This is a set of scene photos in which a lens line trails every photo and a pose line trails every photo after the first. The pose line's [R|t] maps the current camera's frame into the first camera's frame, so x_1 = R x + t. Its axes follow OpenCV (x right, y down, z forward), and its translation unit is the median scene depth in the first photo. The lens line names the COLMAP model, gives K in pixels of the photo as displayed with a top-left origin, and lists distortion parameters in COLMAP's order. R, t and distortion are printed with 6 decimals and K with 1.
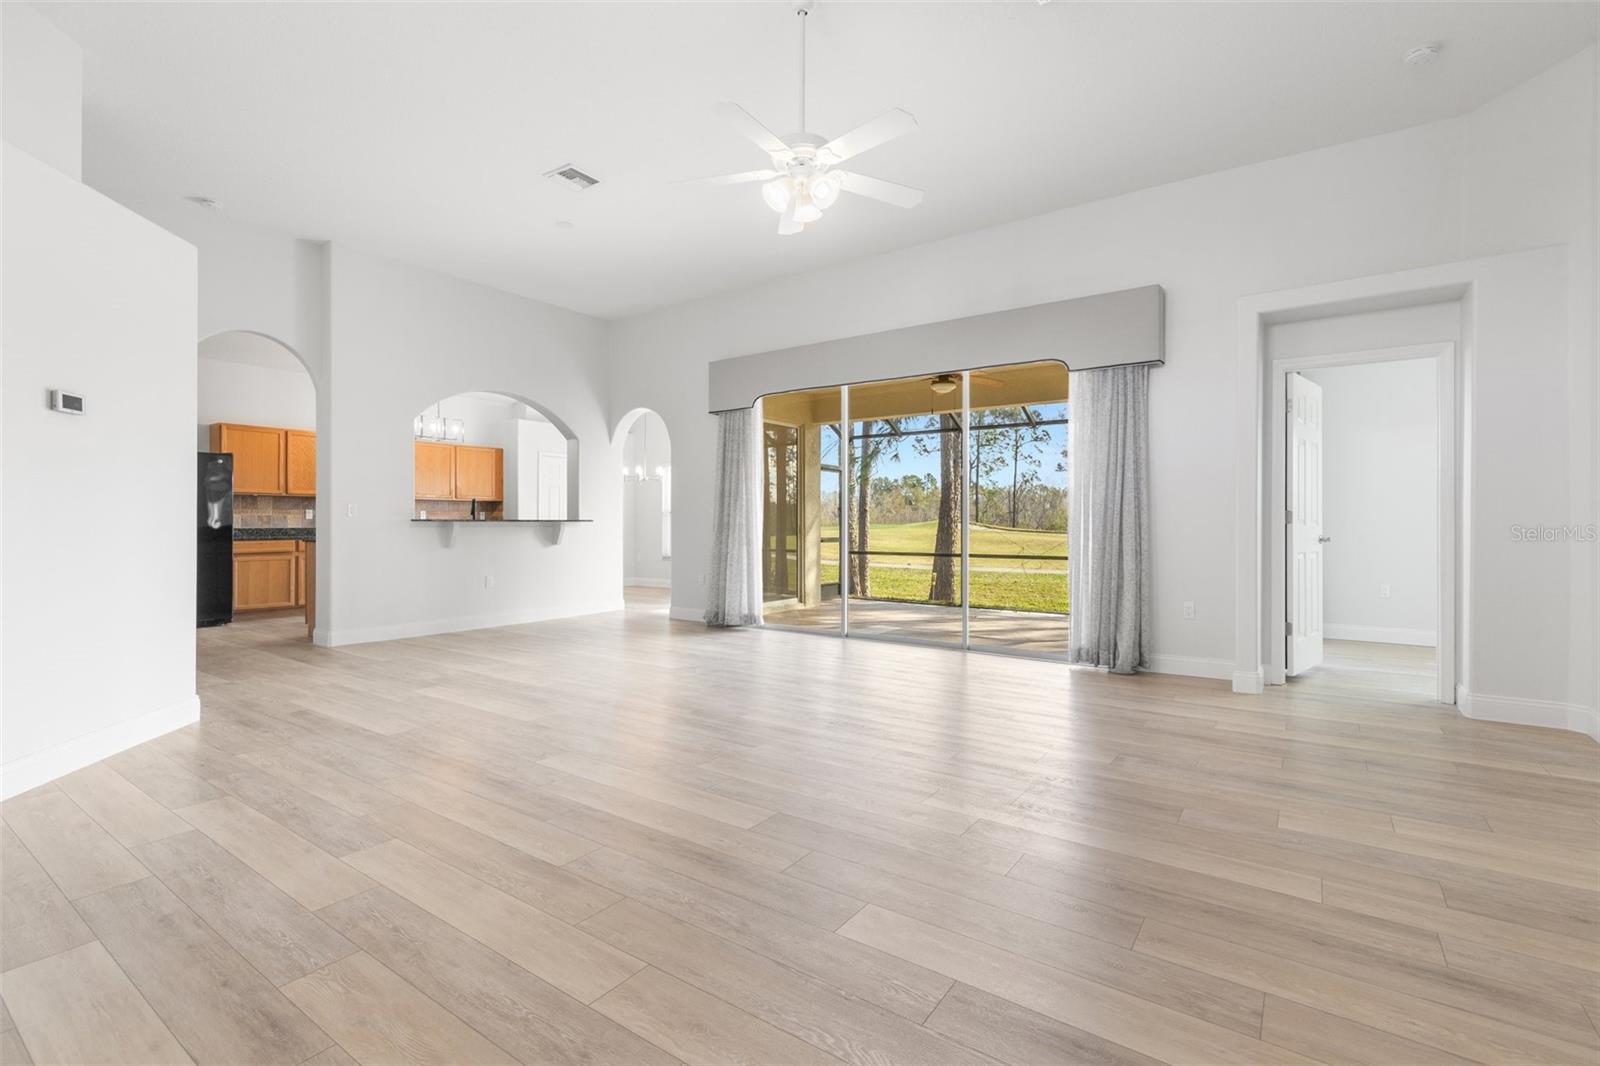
lens RADIAL K [[720.7, 0, 807.3], [0, 720.7, 527.9], [0, 0, 1]] dist [0.006411, 0.000087]
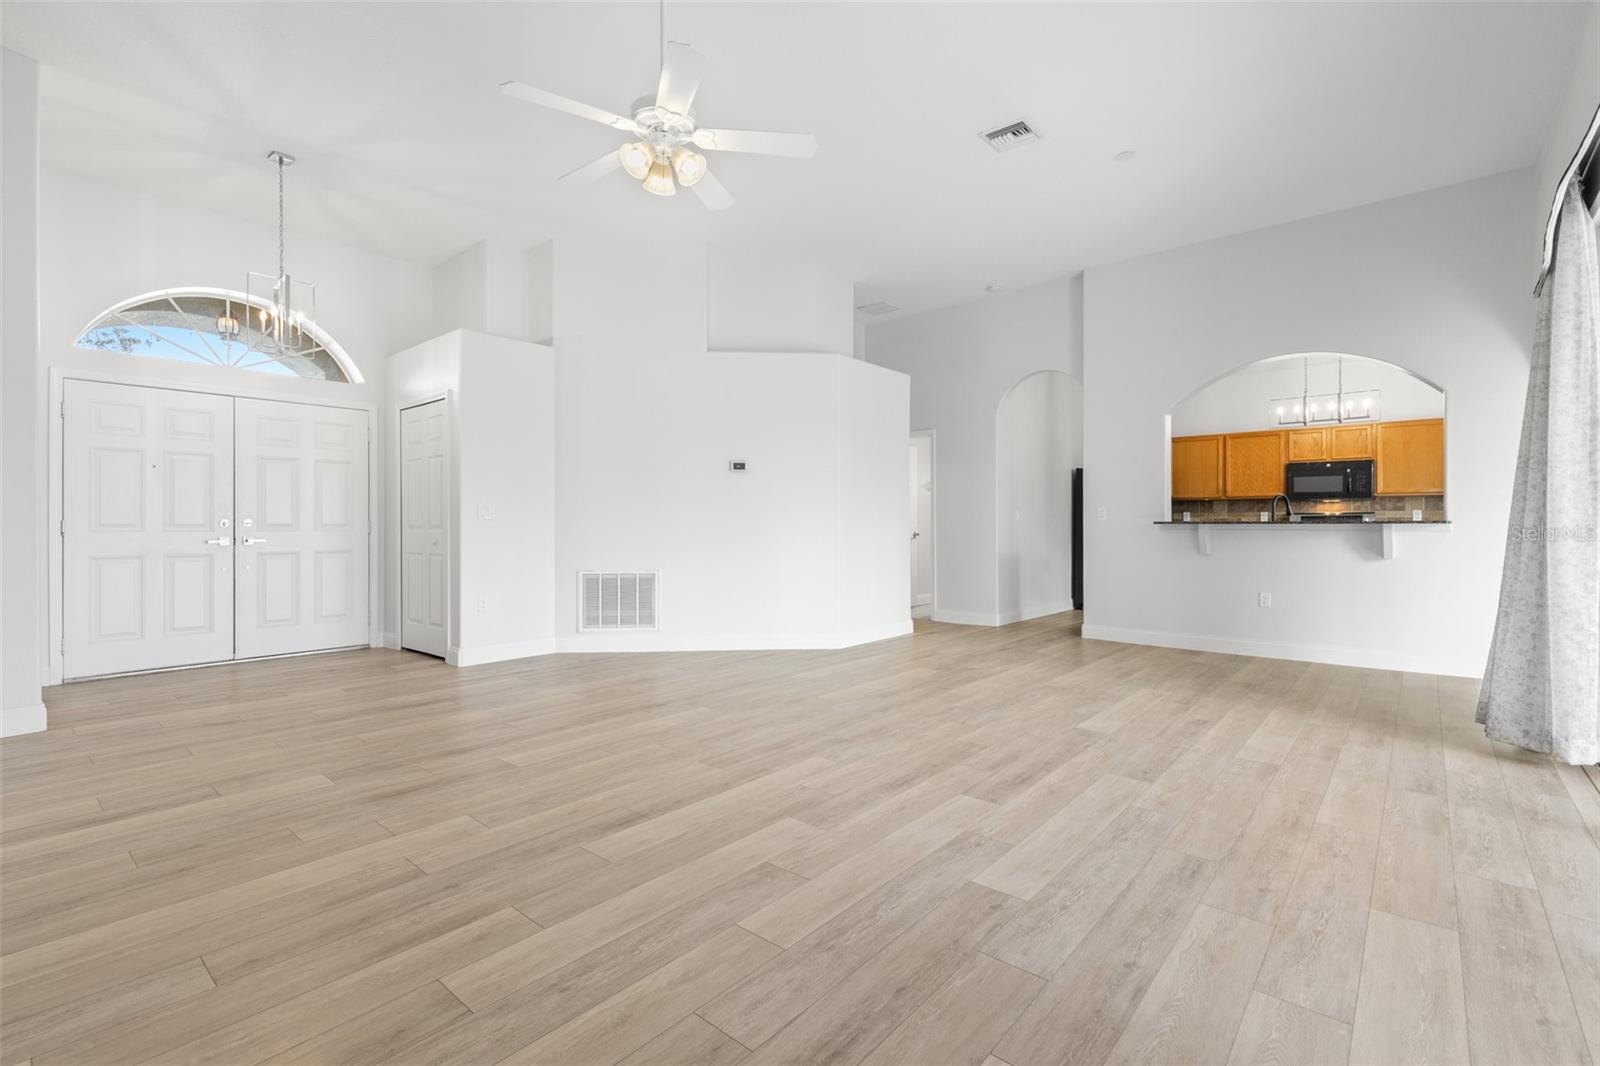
lens RADIAL K [[720.7, 0, 795.3], [0, 720.7, 523.2], [0, 0, 1]] dist [0.006411, 0.000087]
pose [[-0.099078, -0.006112, -0.995061, 0.566086], [-0.005709, 0.999968, -0.005573, -0.002954], [0.995063, 0.005128, -0.099110, 0.804961]]
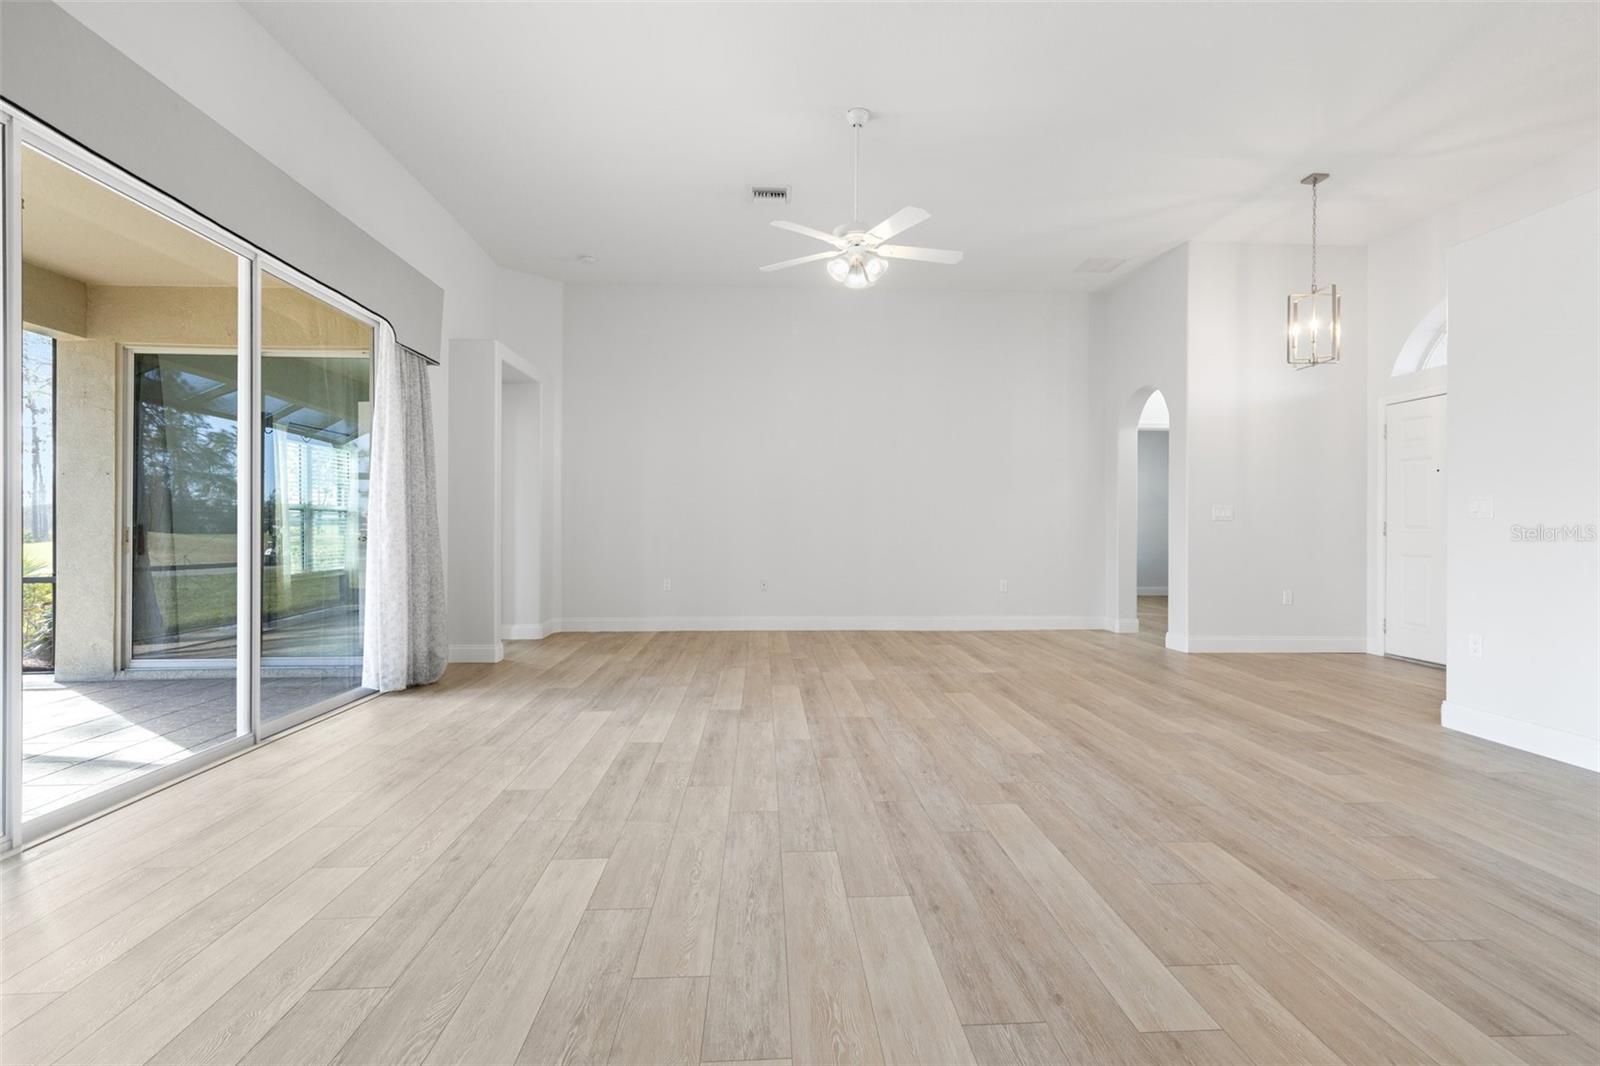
lens RADIAL K [[720.7, 0, 807.4], [0, 720.7, 525.8], [0, 0, 1]] dist [0.006411, 0.000087]
pose [[-0.628132, -0.001283, 0.778106, -0.604679], [0.001604, 0.999994, 0.002944, -0.006283], [-0.778105, 0.003097, -0.628126, 1.195327]]
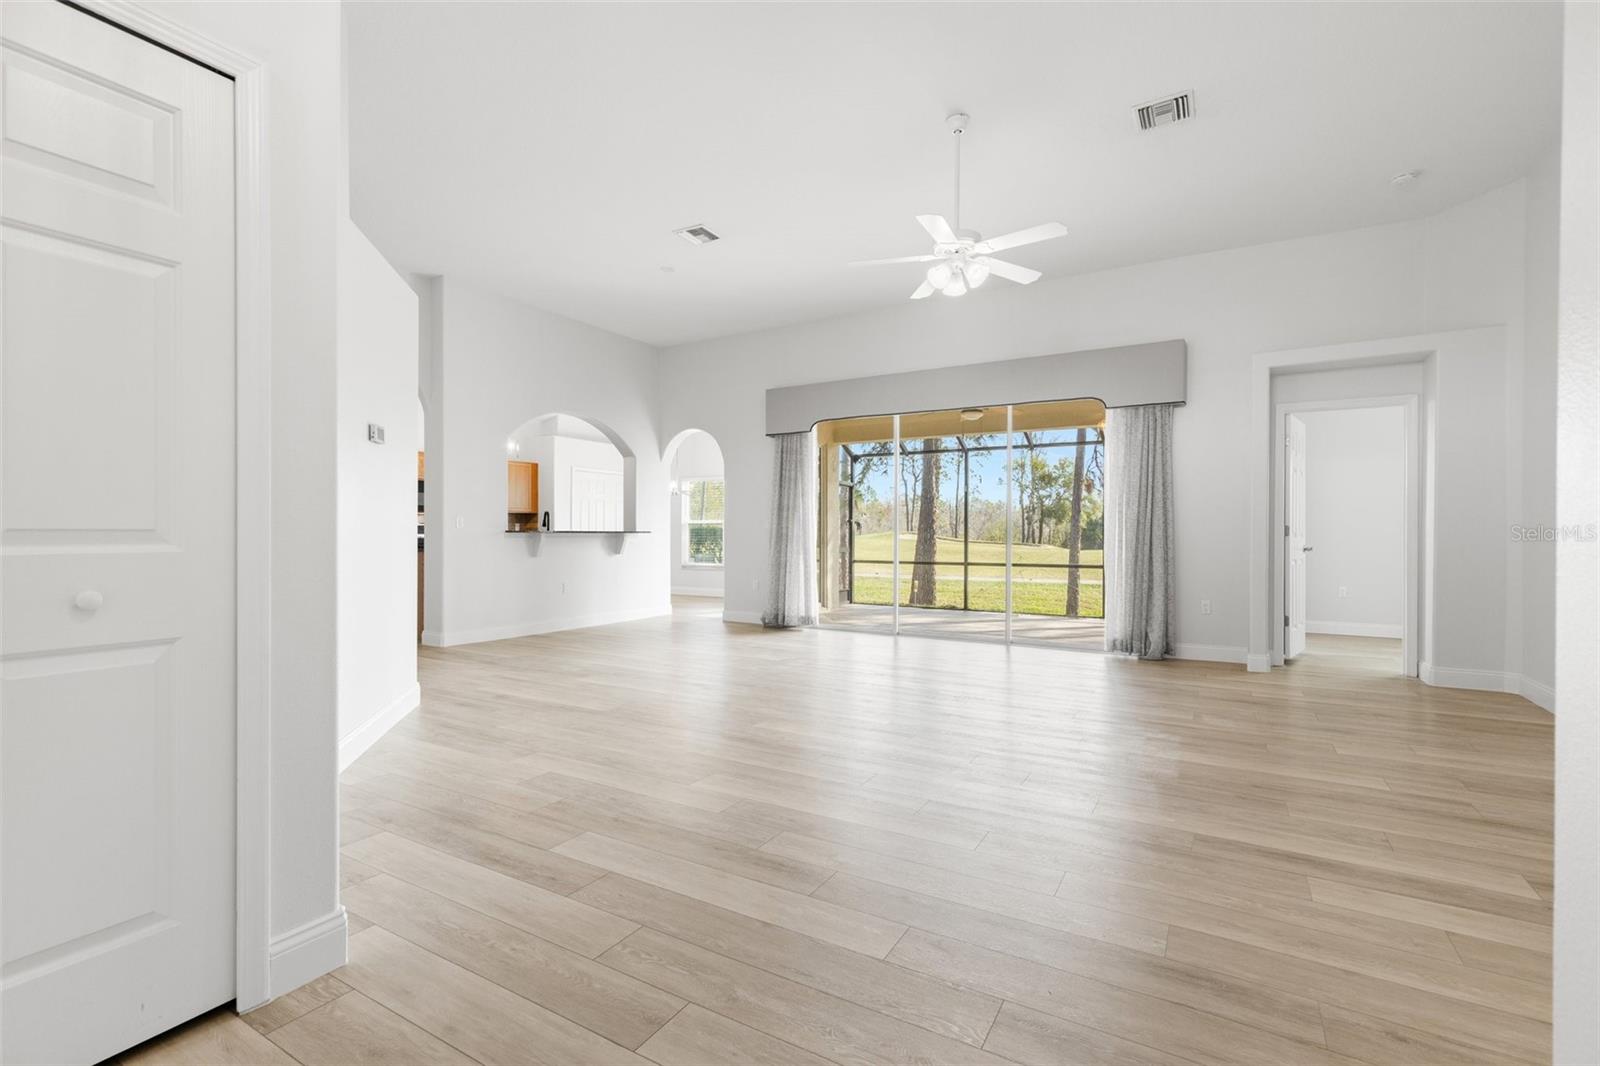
lens RADIAL K [[720.7, 0, 796.6], [0, 720.7, 540.5], [0, 0, 1]] dist [0.006411, 0.000087]
pose [[0.996772, 0.001459, 0.080267, -0.248357], [-0.001630, 0.999997, 0.002063, 0.000371], [-0.080263, -0.002187, 0.996771, -0.153088]]
